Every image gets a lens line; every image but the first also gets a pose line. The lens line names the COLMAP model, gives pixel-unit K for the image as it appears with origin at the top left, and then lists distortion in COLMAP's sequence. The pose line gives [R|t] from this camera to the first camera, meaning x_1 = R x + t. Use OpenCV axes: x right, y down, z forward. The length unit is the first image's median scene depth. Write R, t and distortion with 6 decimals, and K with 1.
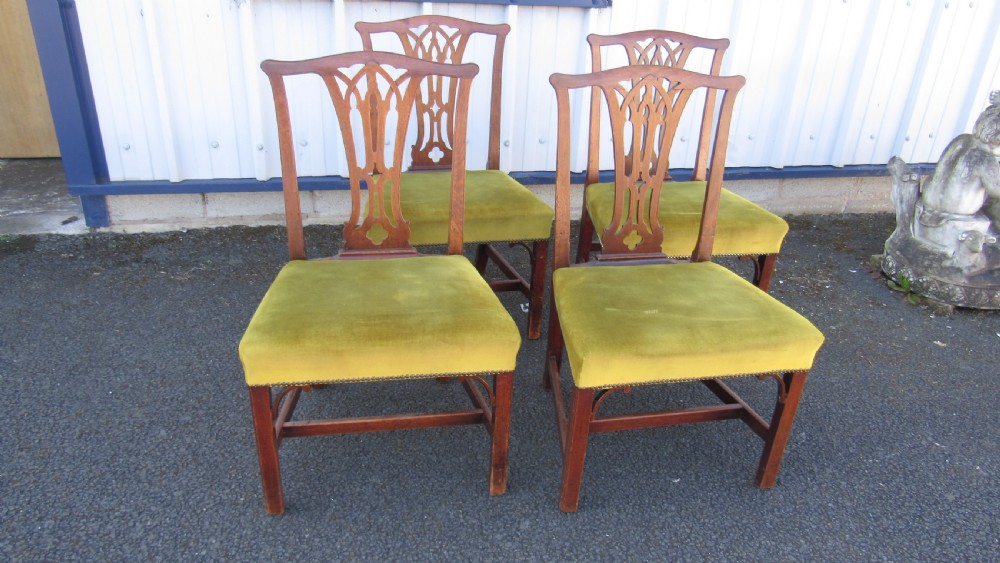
lens RADIAL K [[712.9, 0, 500.0], [0, 712.9, 281.5], [0, 0, 1]] dist [-0.035911, 0.015512]
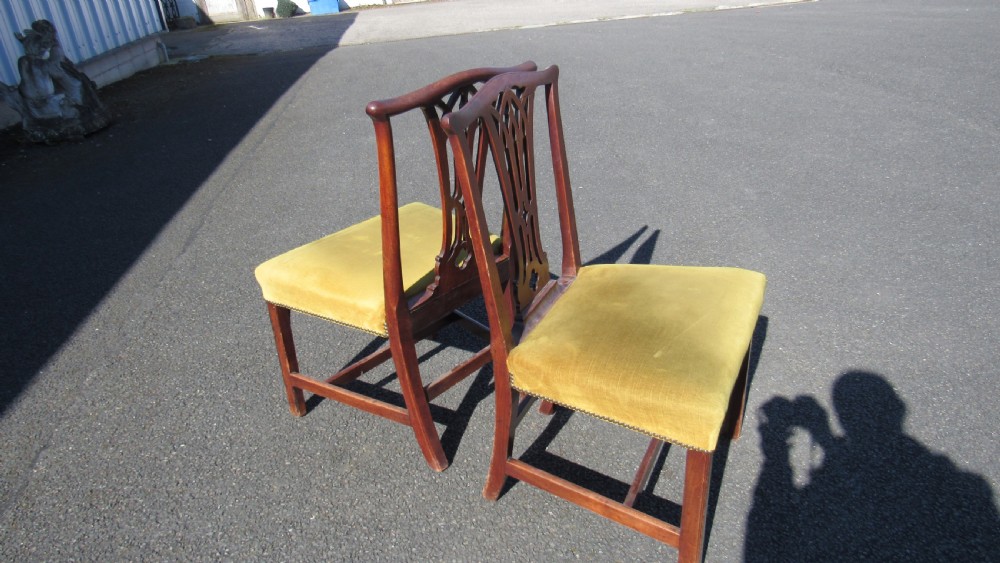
lens RADIAL K [[712.9, 0, 500.0], [0, 712.9, 281.5], [0, 0, 1]] dist [-0.035911, 0.015512]
pose [[0.098138, -0.491470, 0.865348, -1.132119], [0.517241, 0.768059, 0.377555, 0.205256], [-0.850194, 0.410541, 0.329584, -0.462621]]
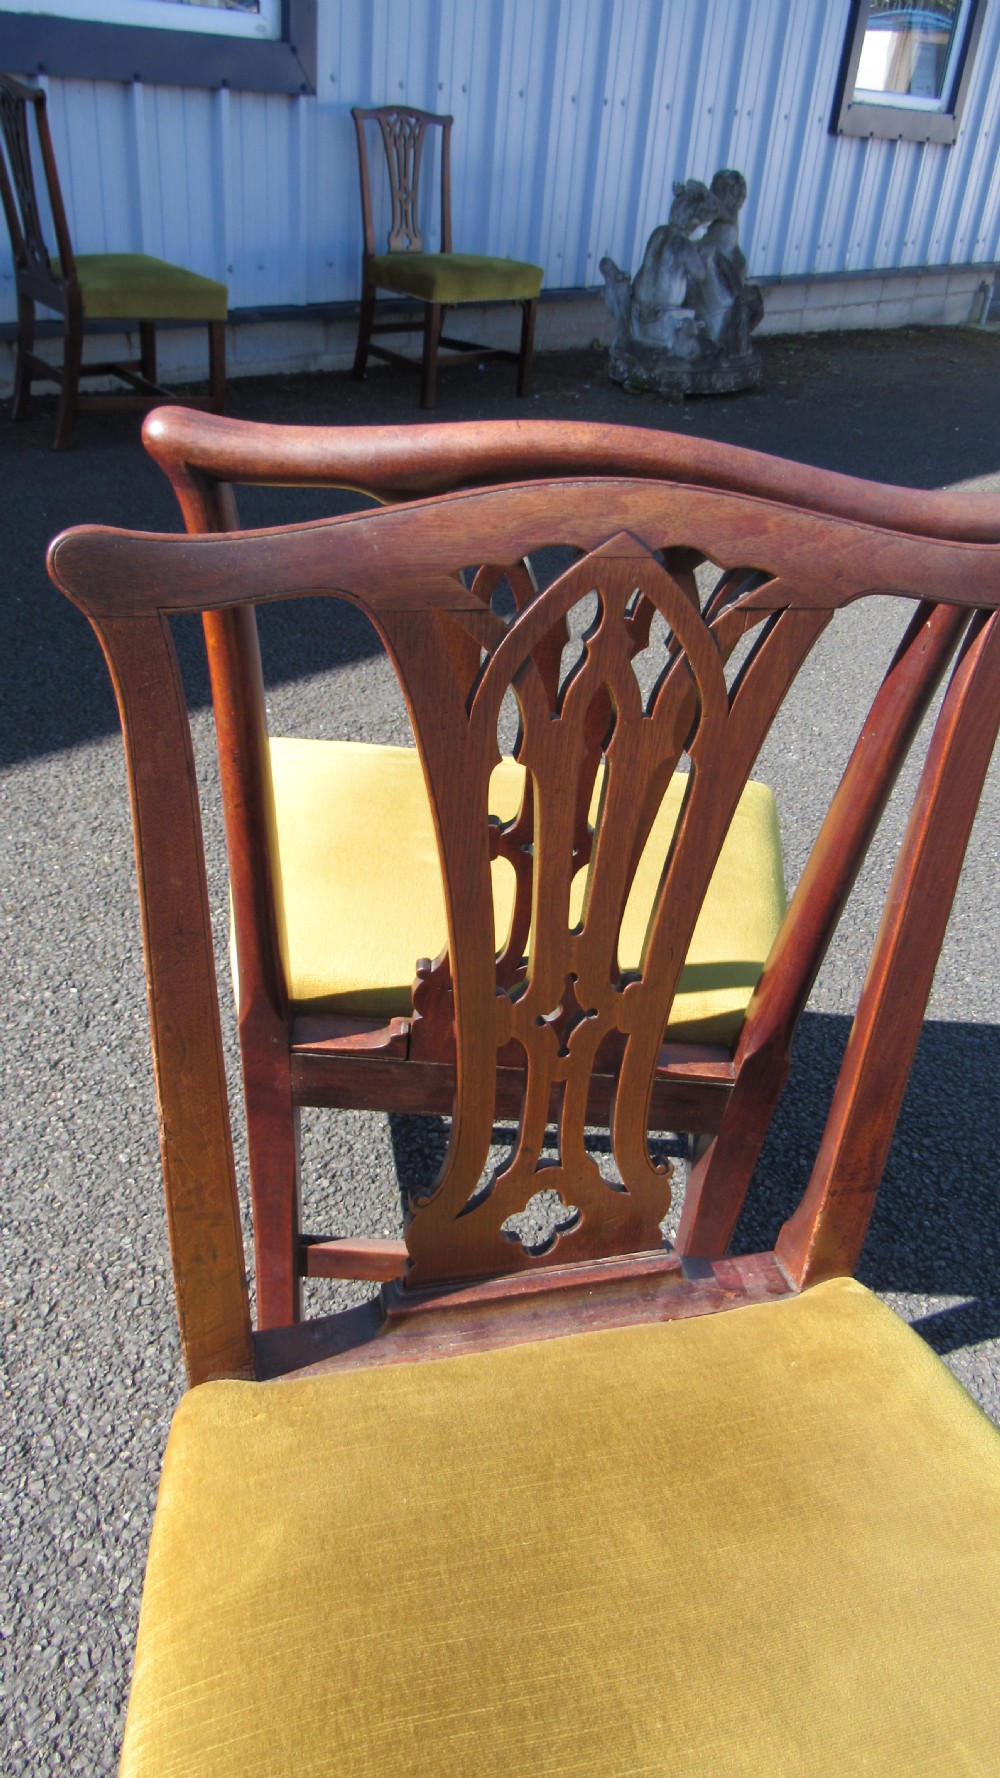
lens RADIAL K [[1267.5, 0, 500.0], [0, 1267.5, 889.0], [0, 0, 1]] dist [-0.035911, 0.015512]
pose [[0.827439, -0.285971, 0.483286, -0.728743], [0.213682, 0.956218, 0.199968, 0.310995], [-0.519312, -0.062192, 0.852319, -0.537598]]
